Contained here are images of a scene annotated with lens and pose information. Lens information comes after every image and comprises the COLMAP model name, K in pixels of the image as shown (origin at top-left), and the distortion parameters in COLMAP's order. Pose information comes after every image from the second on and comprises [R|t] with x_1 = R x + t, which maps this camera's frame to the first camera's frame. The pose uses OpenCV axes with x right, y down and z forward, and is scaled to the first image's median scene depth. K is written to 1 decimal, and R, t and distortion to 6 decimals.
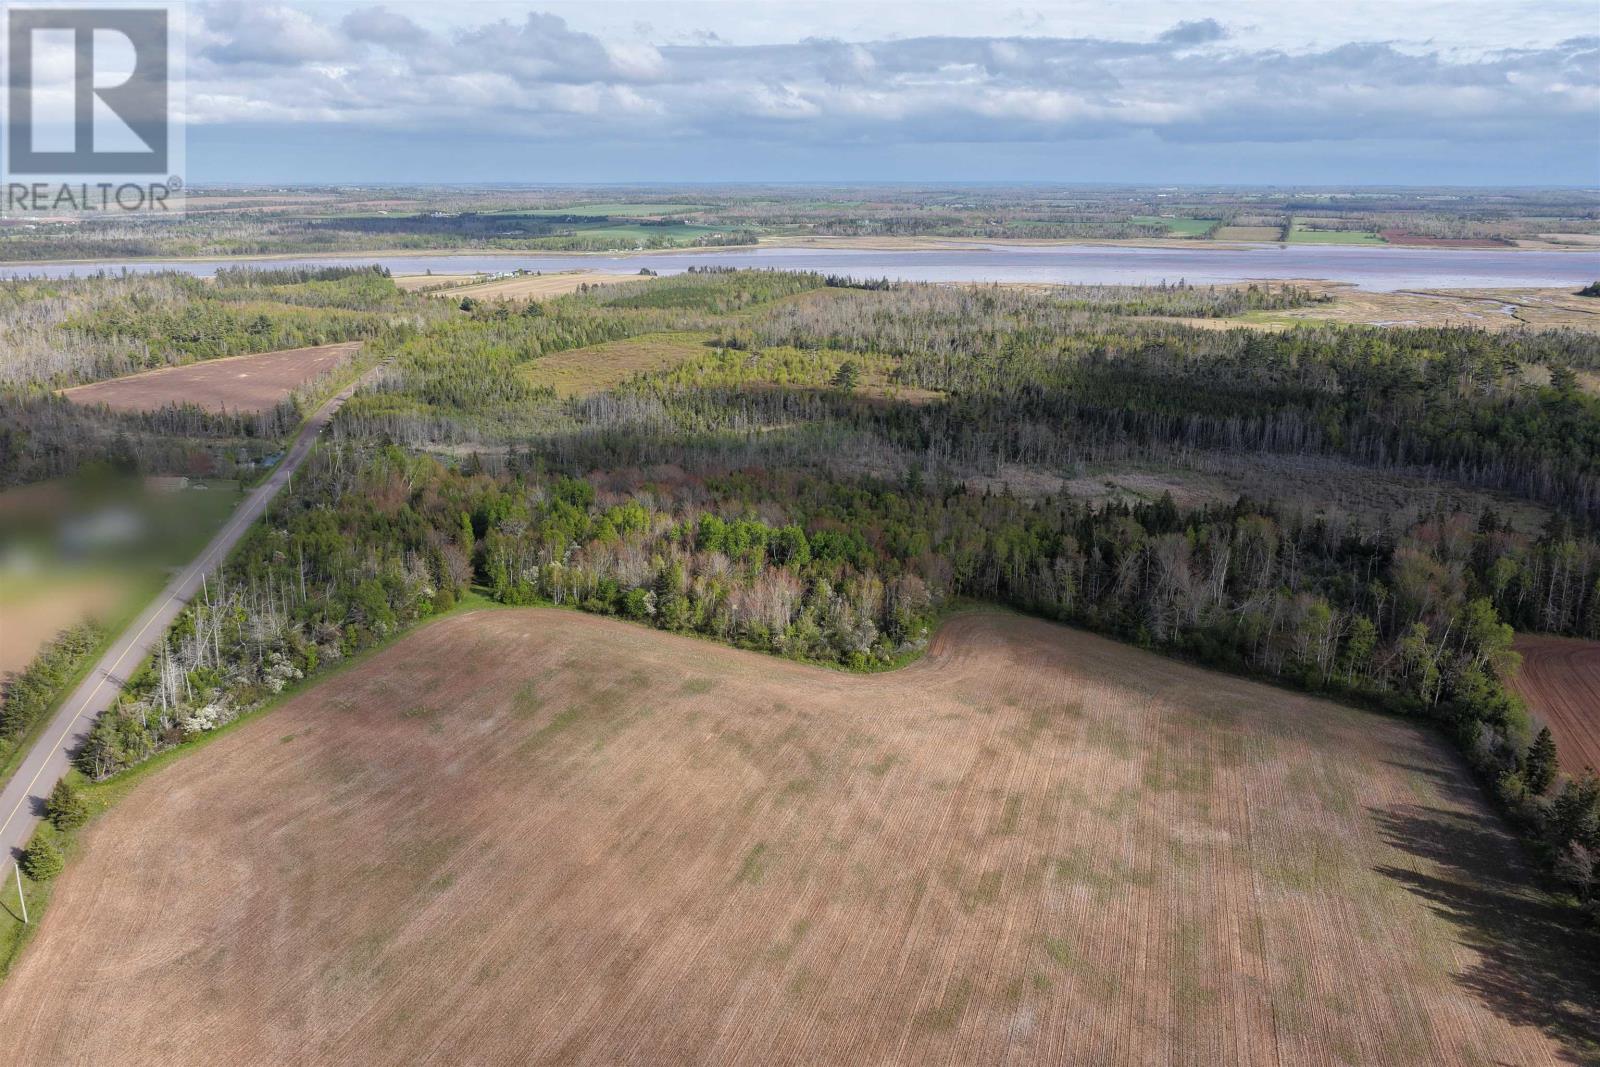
lens RADIAL K [[1321.9, 0, 799.2], [0, 1321.9, 533.2], [0, 0, 1]] dist [-0.008726, 0.037233]
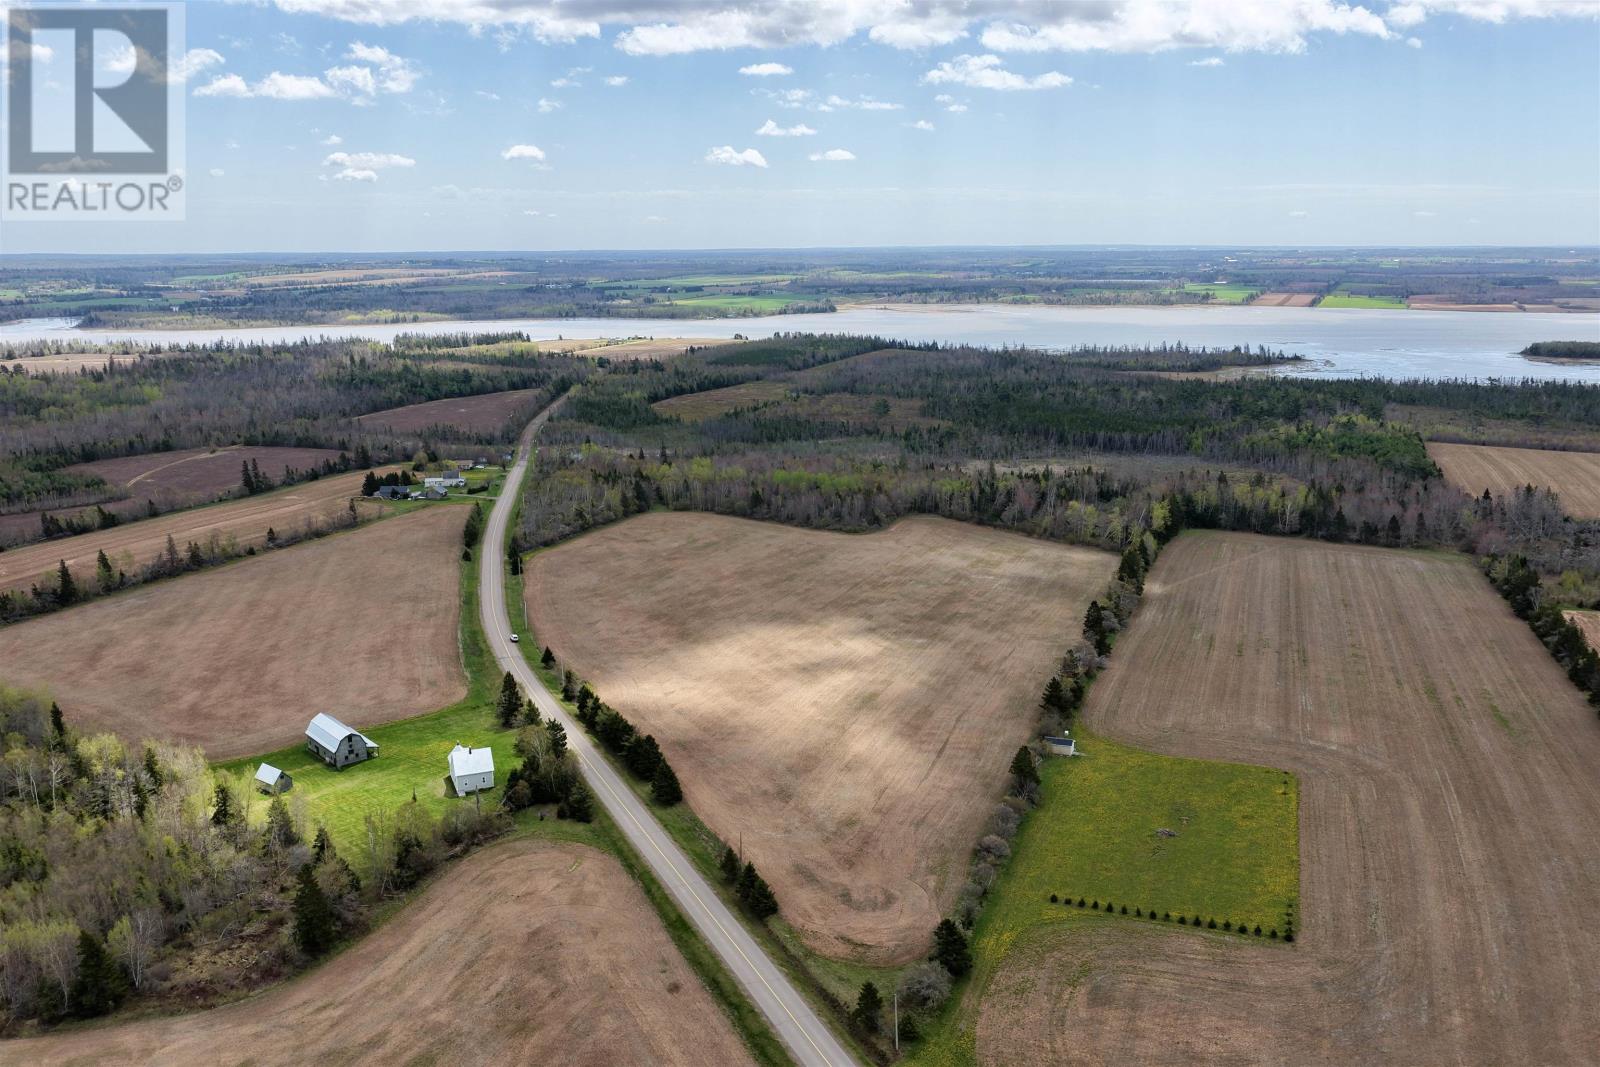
lens RADIAL K [[1321.9, 0, 800.8], [0, 1321.9, 532.7], [0, 0, 1]] dist [-0.008726, 0.037233]
pose [[0.997943, 0.007419, -0.063679, 0.024826], [-0.010383, 0.998872, -0.046330, 0.049394], [0.063263, 0.046896, 0.996894, -0.260873]]
